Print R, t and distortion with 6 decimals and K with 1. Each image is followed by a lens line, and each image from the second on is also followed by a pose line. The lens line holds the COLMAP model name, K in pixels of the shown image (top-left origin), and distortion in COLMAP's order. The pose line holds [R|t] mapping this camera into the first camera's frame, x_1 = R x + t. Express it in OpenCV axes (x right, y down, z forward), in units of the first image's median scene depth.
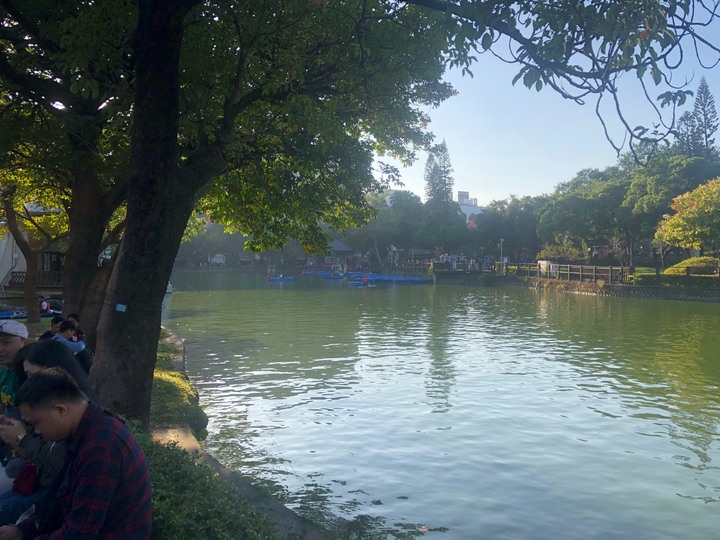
lens RADIAL K [[587.3, 0, 360.0], [0, 587.3, 270.0], [0, 0, 1]] dist [0.001022, -0.008786]
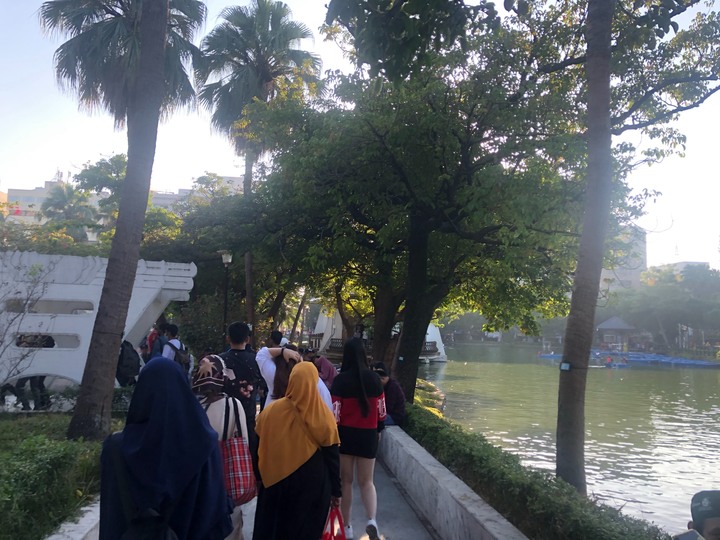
lens RADIAL K [[587.3, 0, 360.0], [0, 587.3, 270.0], [0, 0, 1]] dist [0.001022, -0.008786]
pose [[0.891299, -0.014758, -0.453176, 0.125296], [-0.042096, 0.992460, -0.115113, -0.001117], [0.451458, 0.121677, 0.883957, -0.288553]]
